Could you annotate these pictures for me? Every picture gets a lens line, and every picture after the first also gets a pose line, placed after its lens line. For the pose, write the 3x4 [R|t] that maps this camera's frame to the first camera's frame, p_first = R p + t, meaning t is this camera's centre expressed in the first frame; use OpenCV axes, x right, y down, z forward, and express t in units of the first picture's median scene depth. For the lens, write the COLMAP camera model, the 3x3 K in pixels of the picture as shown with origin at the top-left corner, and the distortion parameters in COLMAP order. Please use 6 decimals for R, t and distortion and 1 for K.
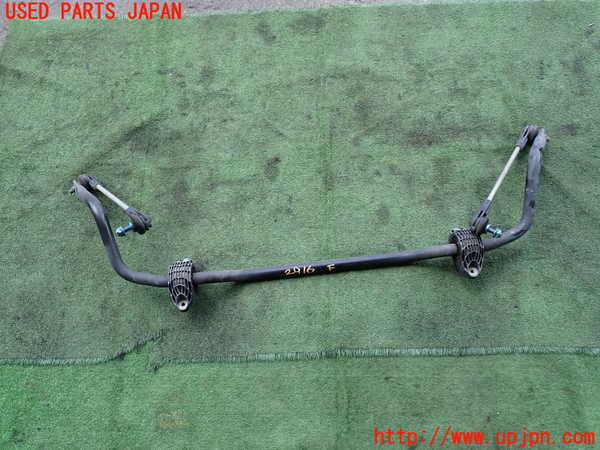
lens RADIAL K [[453.4, 0, 297.2], [0, 453.4, 224.1], [0, 0, 1]] dist [0.022371, -0.009583]
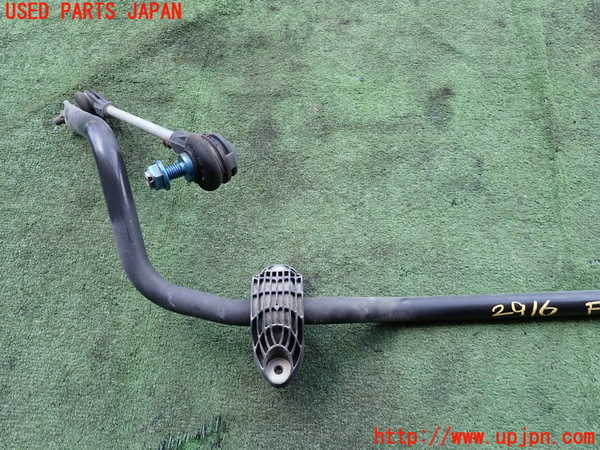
lens RADIAL K [[453.4, 0, 297.2], [0, 453.4, 224.1], [0, 0, 1]] dist [0.022371, -0.009583]
pose [[0.997217, 0.071883, -0.019786, -0.203359], [-0.072650, 0.996504, -0.041253, 0.047970], [0.016752, 0.042576, 0.998953, 0.486279]]
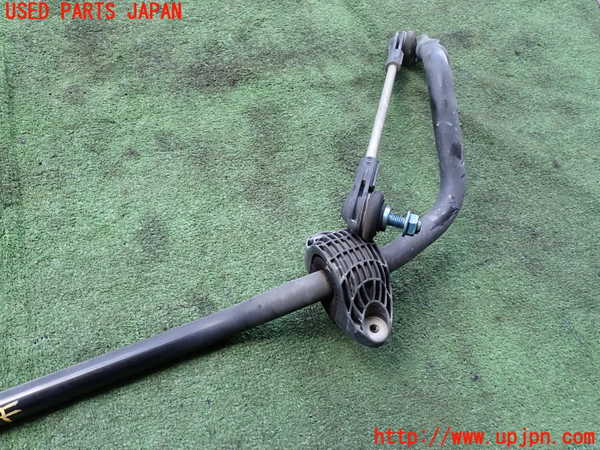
lens RADIAL K [[453.4, 0, 297.2], [0, 453.4, 224.1], [0, 0, 1]] dist [0.022371, -0.009583]
pose [[0.939716, -0.184236, 0.288082, 0.191581], [0.210176, 0.975722, -0.061590, 0.020177], [-0.269741, 0.118425, 0.955623, 0.538477]]
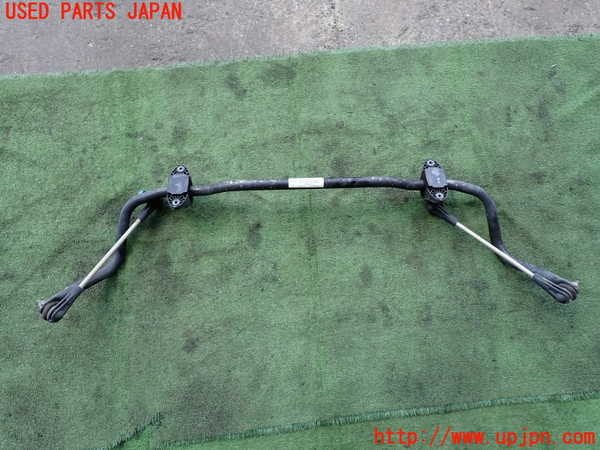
lens RADIAL K [[453.4, 0, 297.2], [0, 453.4, 224.1], [0, 0, 1]] dist [0.022371, -0.009583]
pose [[0.995043, -0.066356, 0.074072, -0.034200], [0.060037, 0.994613, 0.084507, -0.231287], [-0.079281, -0.079641, 0.993666, -0.003019]]
